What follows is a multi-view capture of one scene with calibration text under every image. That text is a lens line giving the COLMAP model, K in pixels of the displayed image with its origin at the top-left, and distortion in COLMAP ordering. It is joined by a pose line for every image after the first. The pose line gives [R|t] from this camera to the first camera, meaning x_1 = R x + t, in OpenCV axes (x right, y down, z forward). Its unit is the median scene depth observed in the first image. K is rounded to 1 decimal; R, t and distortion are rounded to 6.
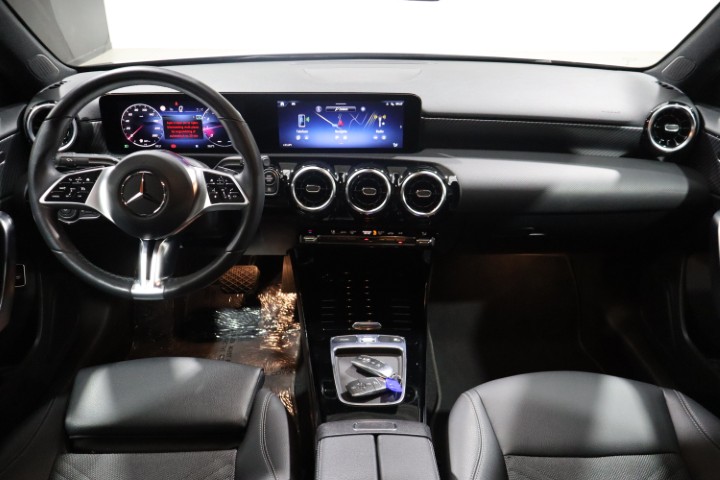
lens RADIAL K [[578.4, 0, 358.9], [0, 578.4, 240.6], [0, 0, 1]] dist [0.006287, 0.013293]
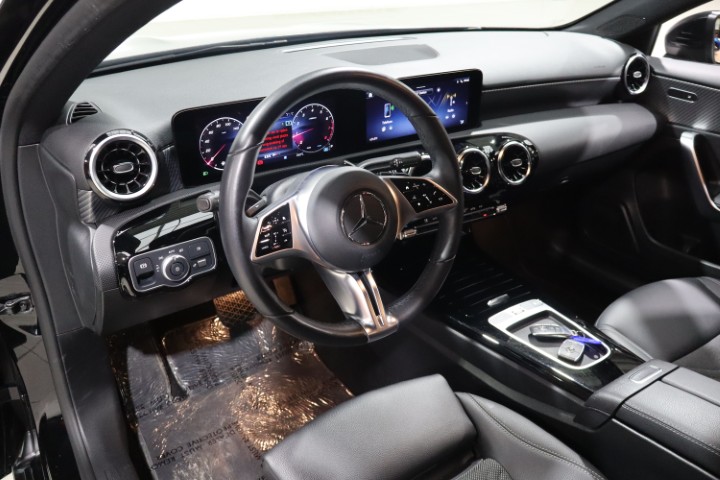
lens RADIAL K [[578.4, 0, 359.3], [0, 578.4, 238.3], [0, 0, 1]] dist [0.006287, 0.013293]
pose [[0.845803, -0.242968, 0.474957, -0.629519], [0.221941, 0.969827, 0.100889, -0.111781], [-0.485139, 0.020080, 0.874206, 0.212069]]
